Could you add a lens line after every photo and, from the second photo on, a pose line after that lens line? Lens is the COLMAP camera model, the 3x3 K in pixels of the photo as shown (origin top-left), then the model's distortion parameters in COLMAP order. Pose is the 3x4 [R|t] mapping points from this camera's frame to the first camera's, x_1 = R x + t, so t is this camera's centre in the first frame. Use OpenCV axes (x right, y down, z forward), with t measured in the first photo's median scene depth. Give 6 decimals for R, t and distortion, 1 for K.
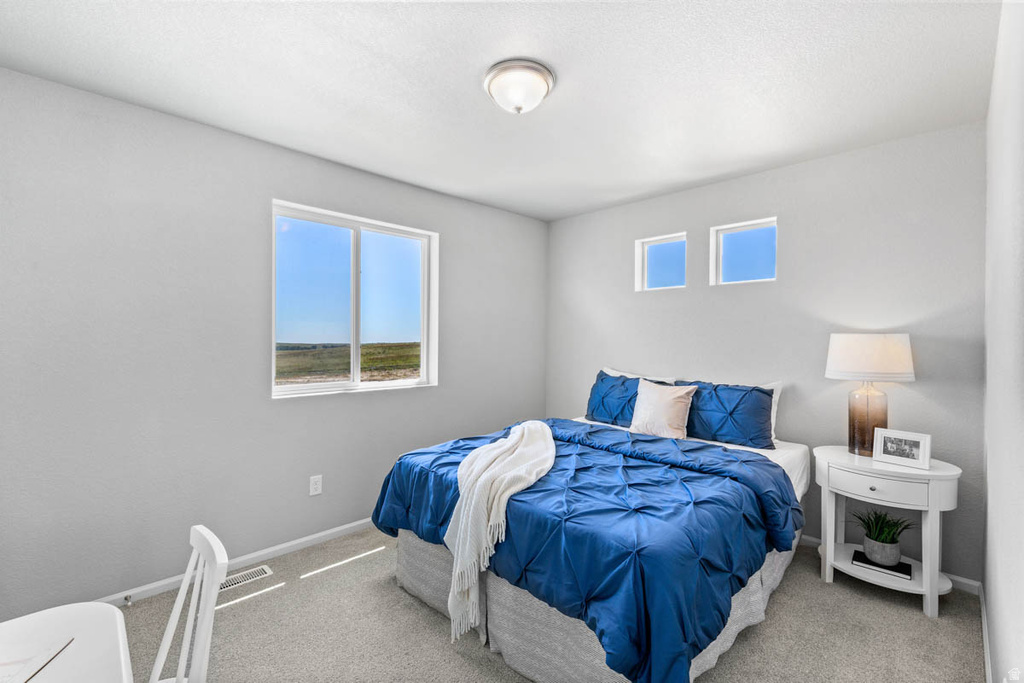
lens RADIAL K [[447.4, 0, 510.4], [0, 447.4, 341.2], [0, 0, 1]] dist [0.007256, 0.000476]
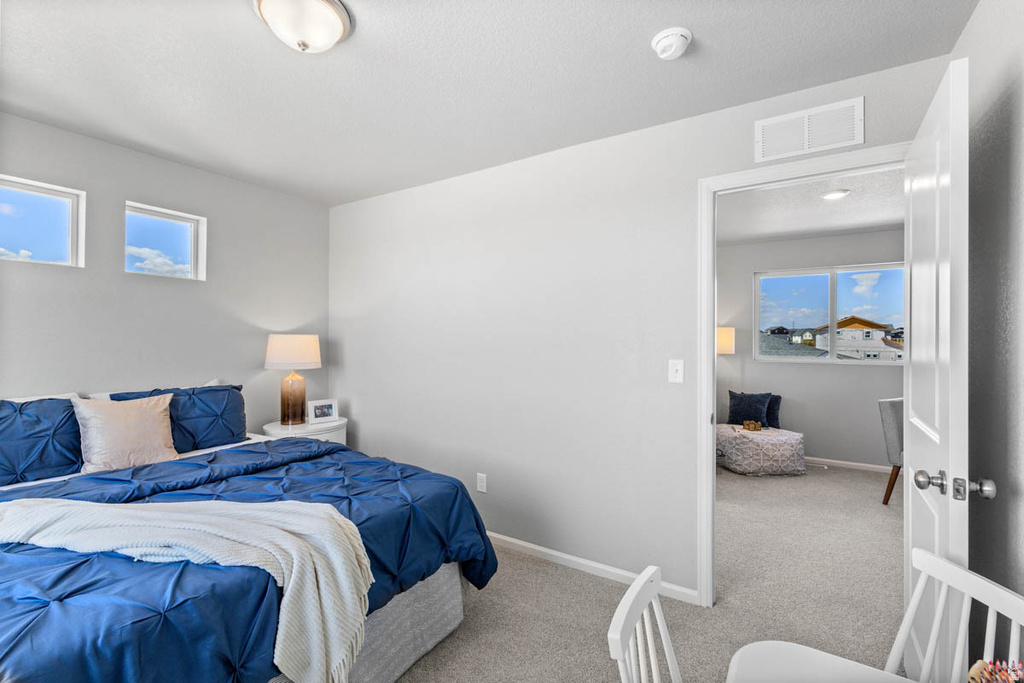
lens RADIAL K [[447.4, 0, 510.8], [0, 447.4, 339.3], [0, 0, 1]] dist [0.007256, 0.000476]
pose [[-0.212327, -0.006973, 0.977174, -0.637177], [-0.003781, 0.999973, 0.006315, -0.013052], [-0.977191, -0.002354, -0.212348, 0.619837]]
